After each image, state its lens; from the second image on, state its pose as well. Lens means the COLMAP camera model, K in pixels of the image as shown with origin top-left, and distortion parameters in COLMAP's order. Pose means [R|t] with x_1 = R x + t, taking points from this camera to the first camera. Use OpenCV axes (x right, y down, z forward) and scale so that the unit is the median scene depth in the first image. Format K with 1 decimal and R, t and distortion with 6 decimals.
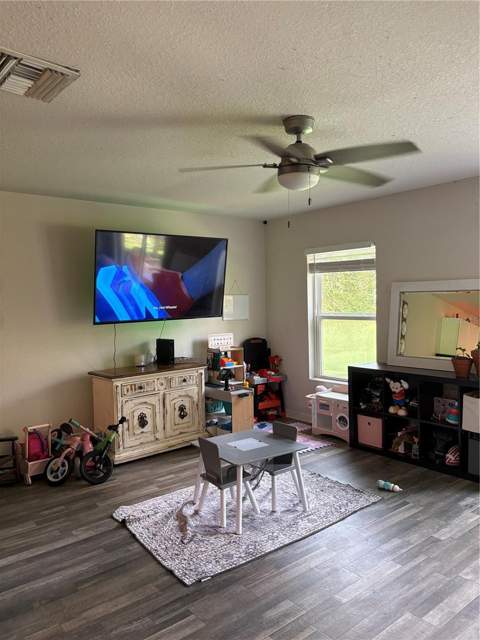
lens RADIAL K [[485.3, 0, 236.8], [0, 485.3, 318.1], [0, 0, 1]] dist [0.042362, -0.050030]
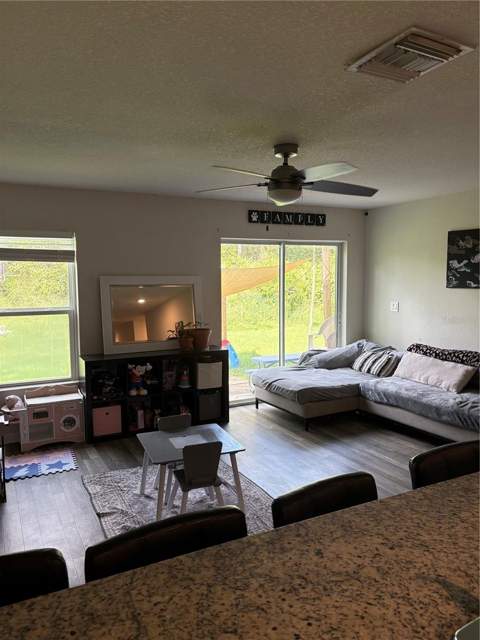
lens RADIAL K [[485.3, 0, 237.9], [0, 485.3, 317.8], [0, 0, 1]] dist [0.042362, -0.050030]
pose [[0.206933, -0.057685, 0.976653, -0.715084], [0.044305, 0.997789, 0.049546, -0.024862], [-0.977351, 0.033018, 0.209031, 0.551401]]
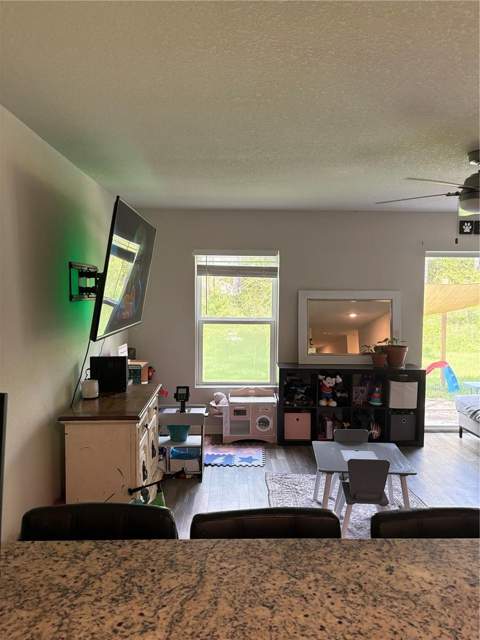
lens RADIAL K [[485.3, 0, 240.8], [0, 485.3, 318.5], [0, 0, 1]] dist [0.042362, -0.050030]
pose [[0.615387, -0.012983, 0.788118, -0.710465], [0.009899, 0.999913, 0.008742, -0.021083], [-0.788163, 0.002421, 0.615462, 0.467052]]
